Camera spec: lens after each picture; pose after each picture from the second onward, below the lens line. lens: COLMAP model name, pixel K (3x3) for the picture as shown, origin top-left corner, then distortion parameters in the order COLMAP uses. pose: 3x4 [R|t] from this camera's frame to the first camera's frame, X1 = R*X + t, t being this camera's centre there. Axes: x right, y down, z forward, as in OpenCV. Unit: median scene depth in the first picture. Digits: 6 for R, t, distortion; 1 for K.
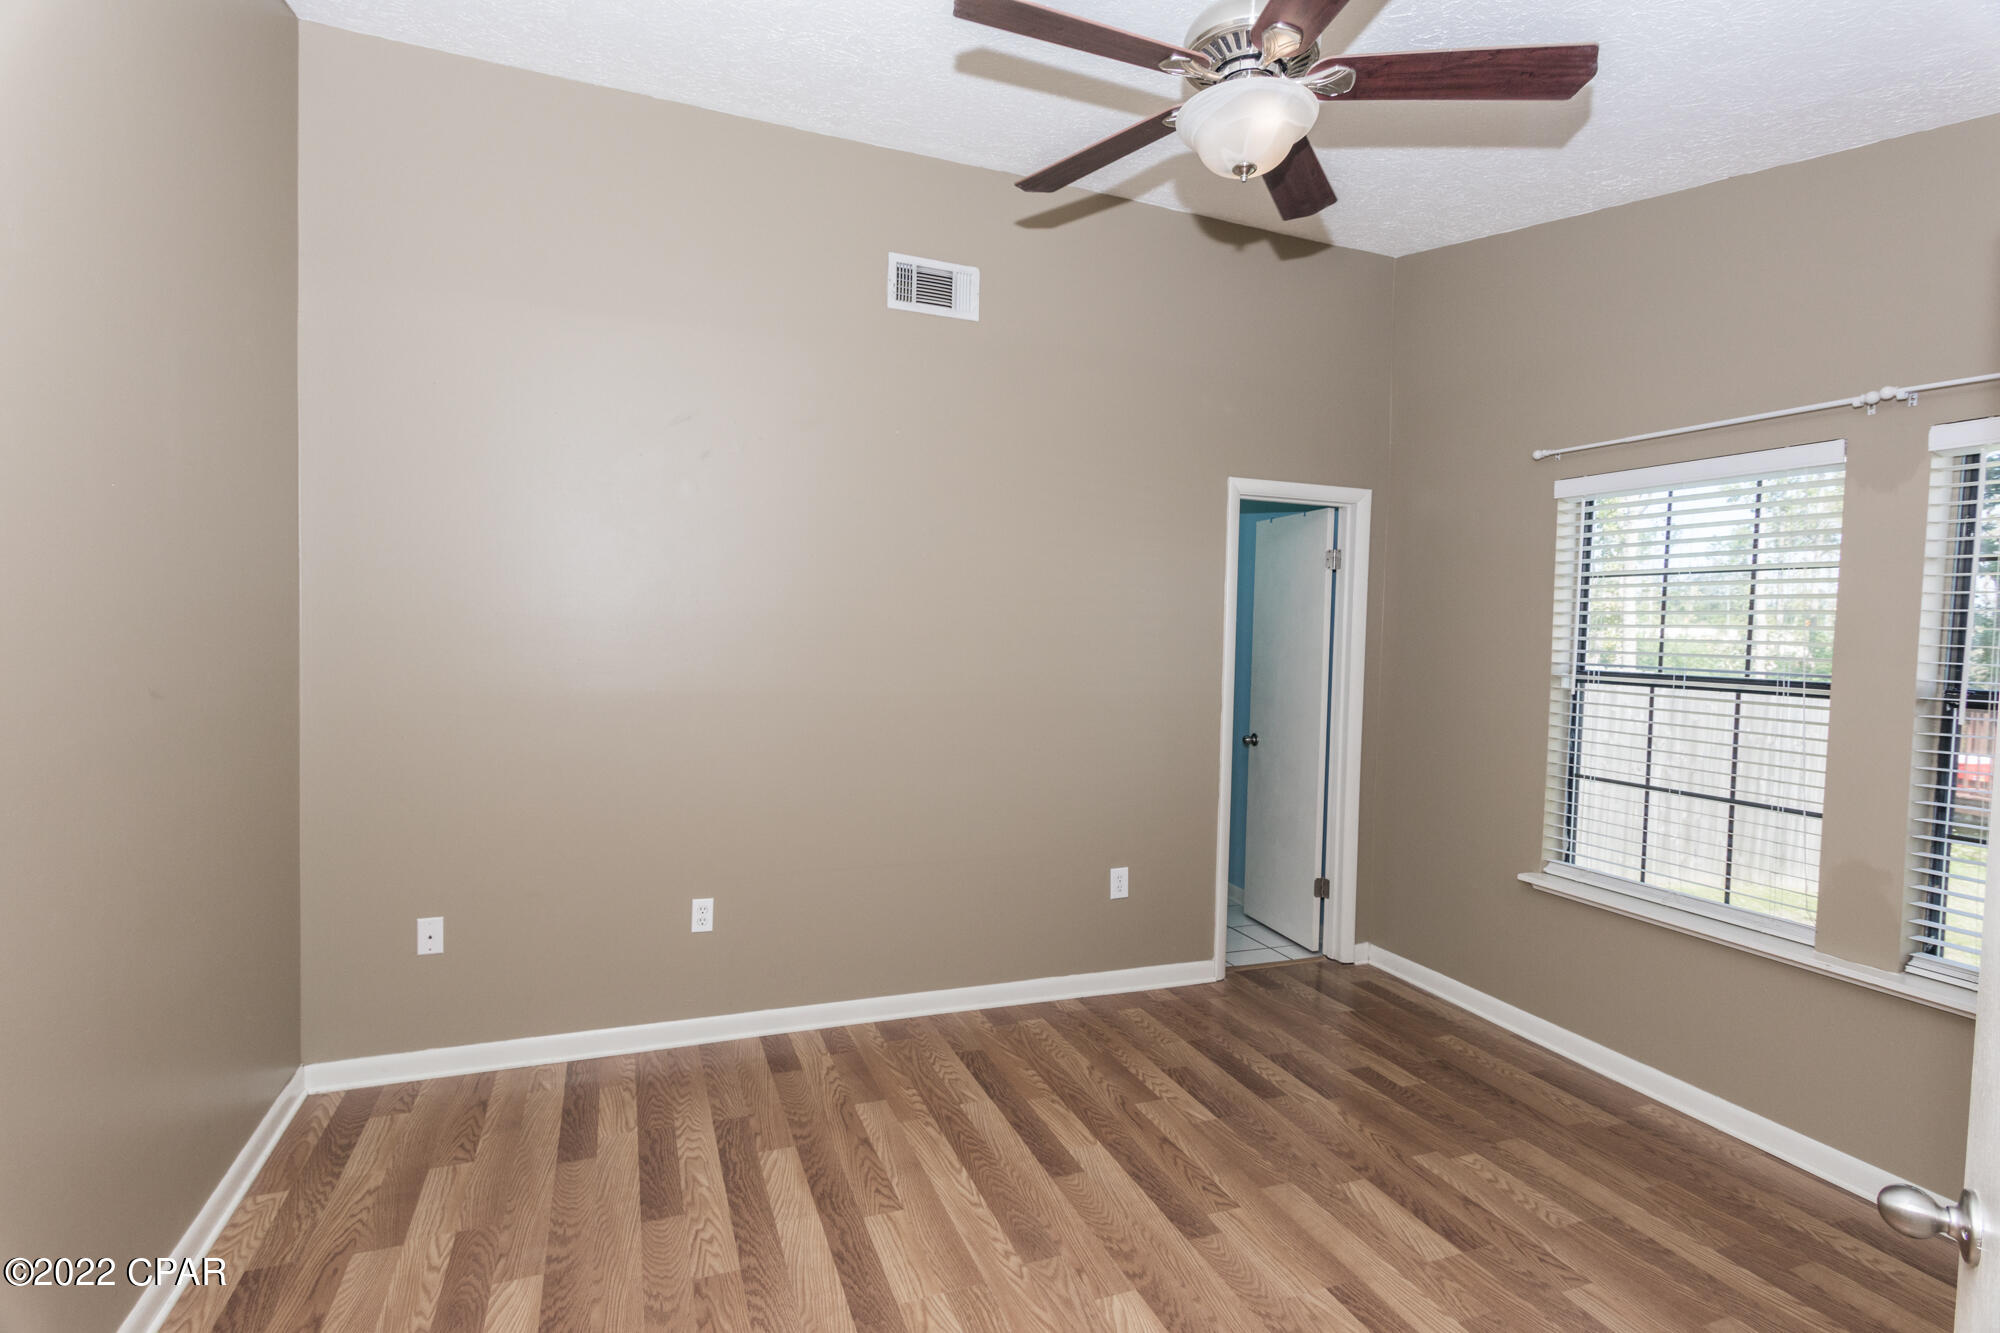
lens RADIAL K [[960.4, 0, 992.4], [0, 960.4, 668.7], [0, 0, 1]] dist [0.001338, -0.000446]
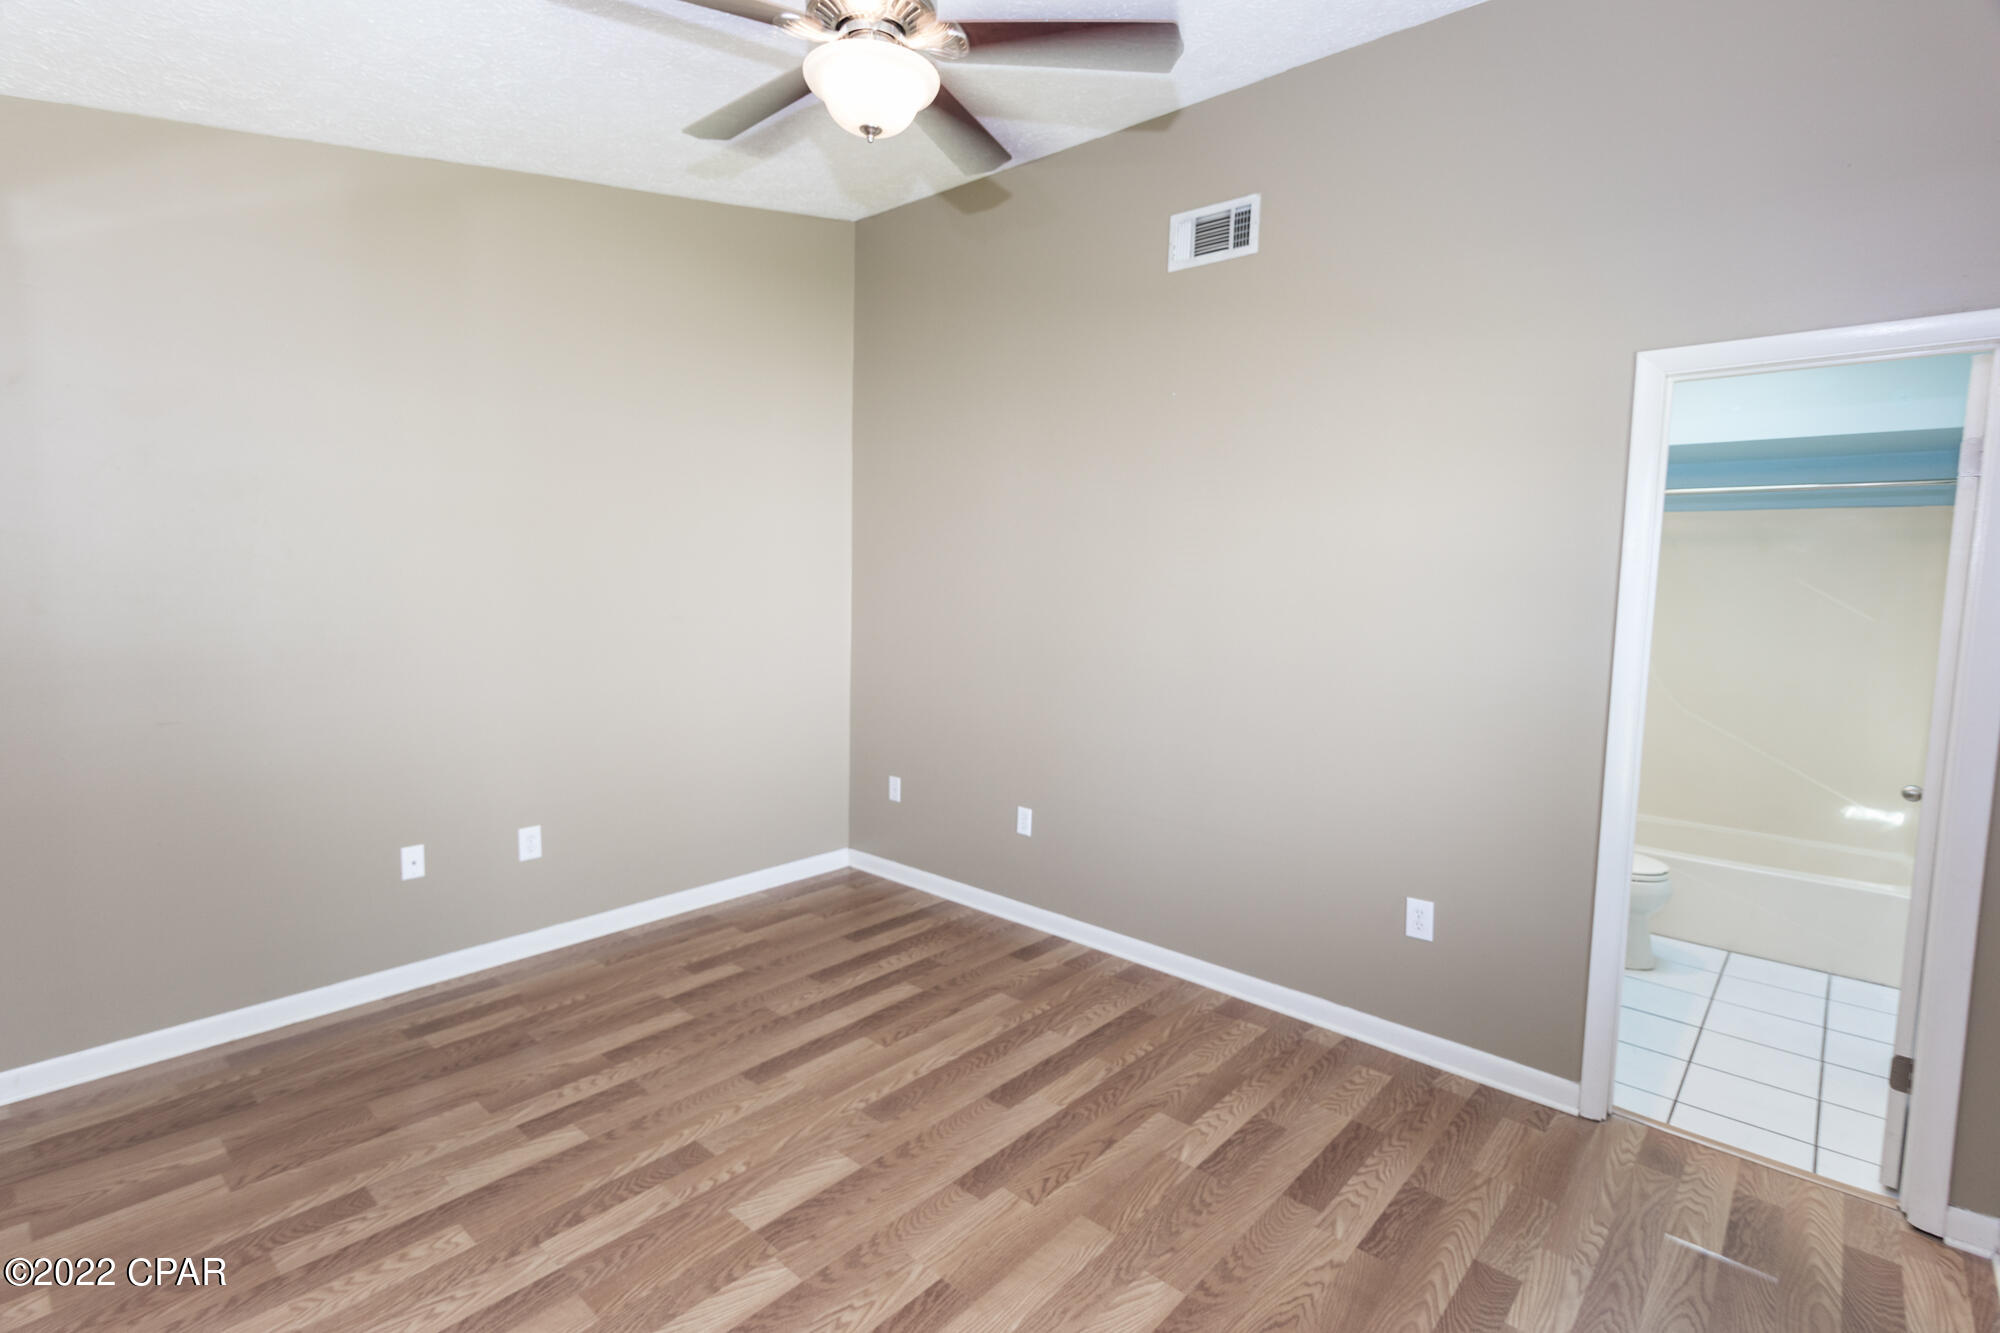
lens RADIAL K [[960.4, 0, 992.4], [0, 960.4, 668.7], [0, 0, 1]] dist [0.001338, -0.000446]
pose [[0.455799, 0.071219, -0.887229, 0.863356], [-0.052824, 0.997201, 0.052909, -0.001327], [0.888514, 0.022751, 0.458286, 0.446444]]
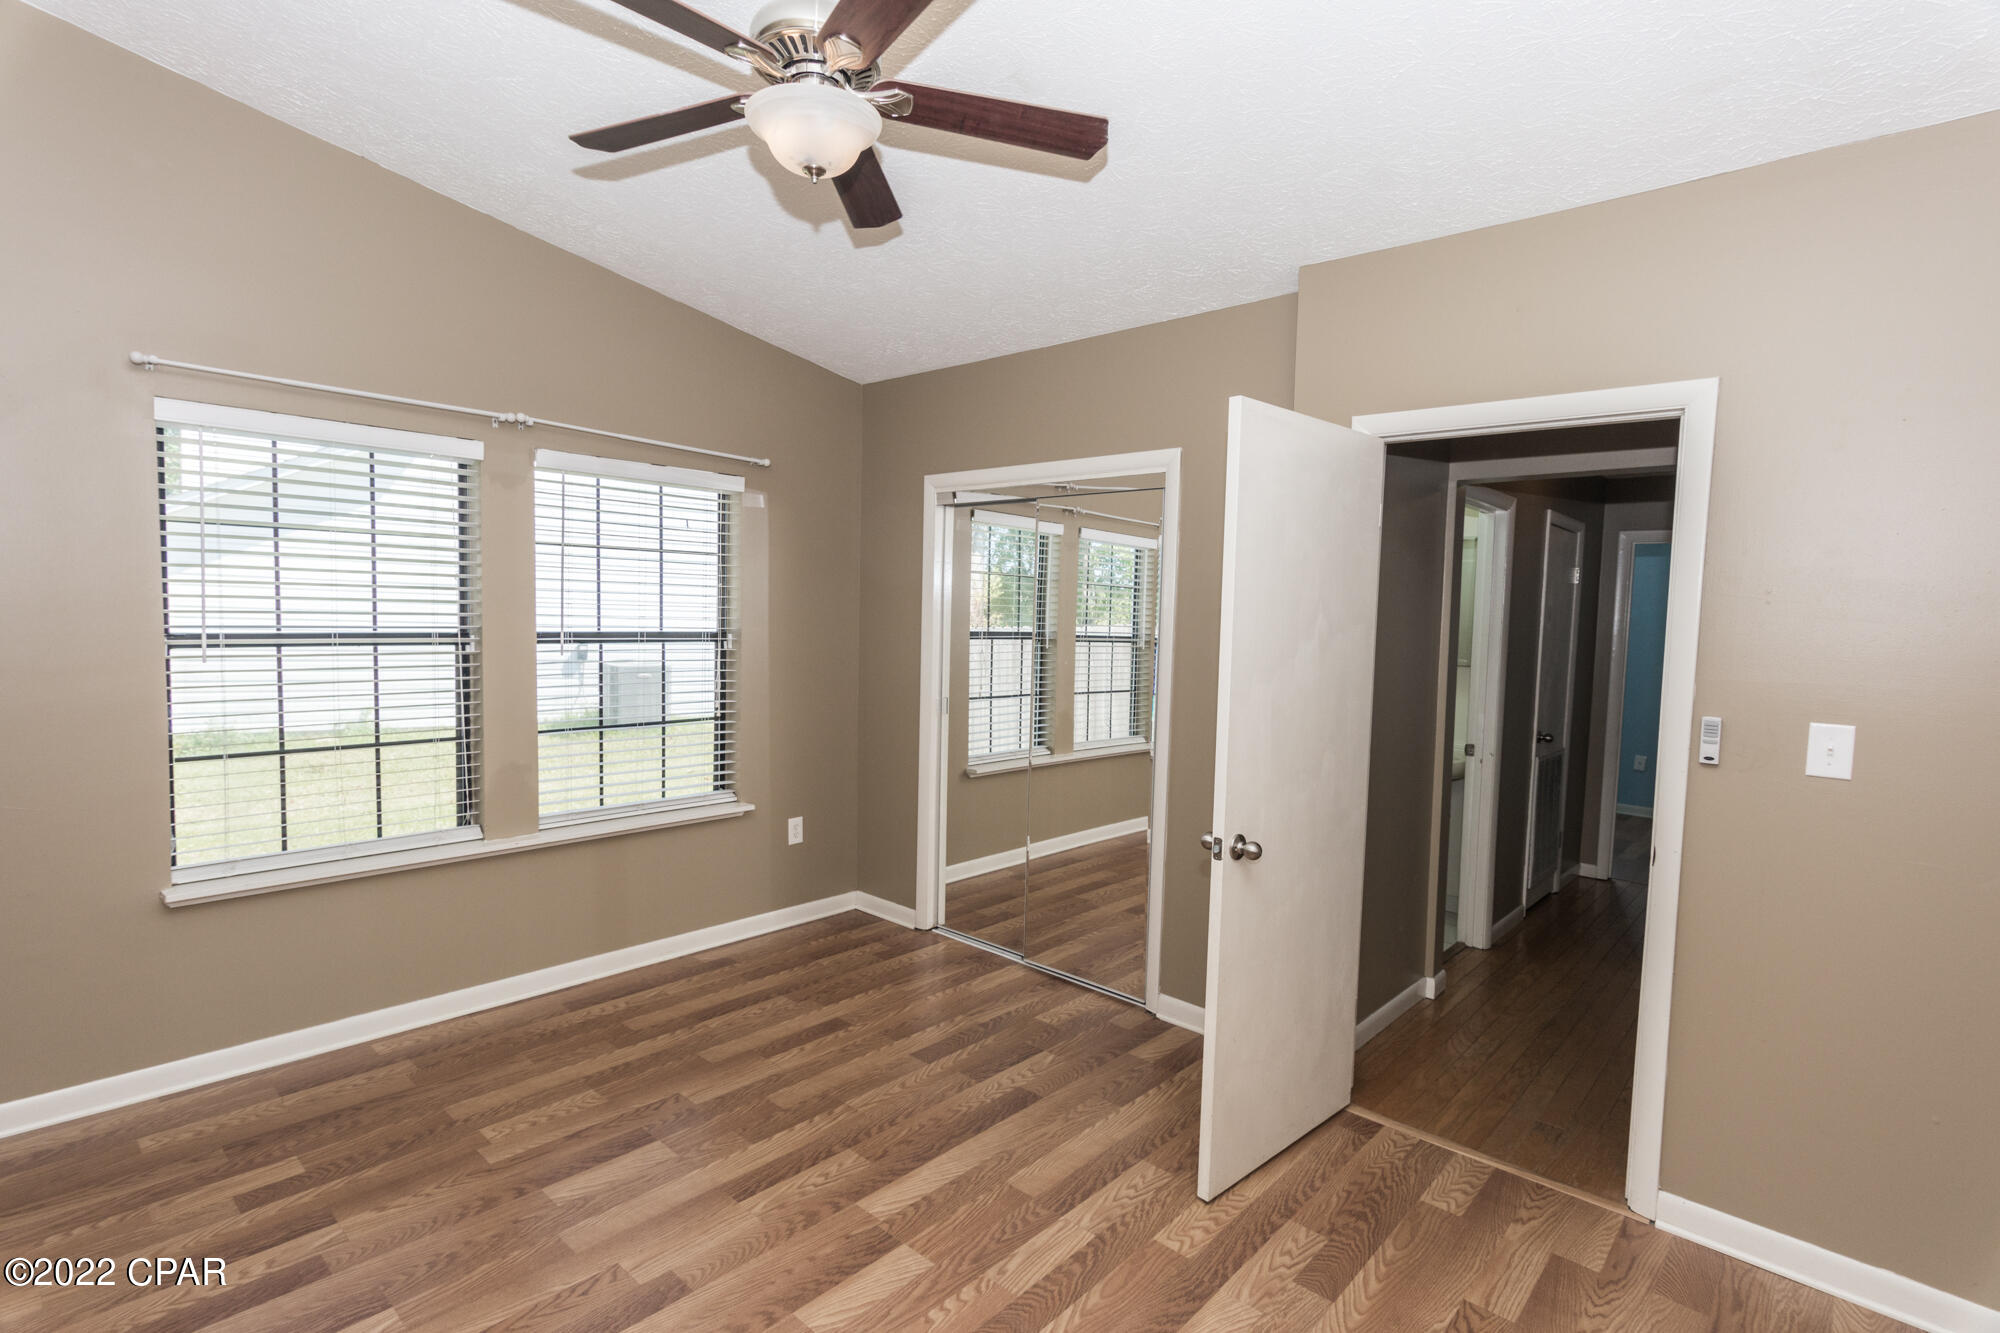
lens RADIAL K [[953.6, 0, 972.9], [0, 953.6, 669.4], [0, 0, 1]] dist [0.000924, 0.000030]
pose [[-0.426974, -0.092128, 0.899559, -0.519687], [0.007133, 0.994422, 0.105230, -0.060519], [-0.904236, 0.051347, -0.423935, 0.884517]]
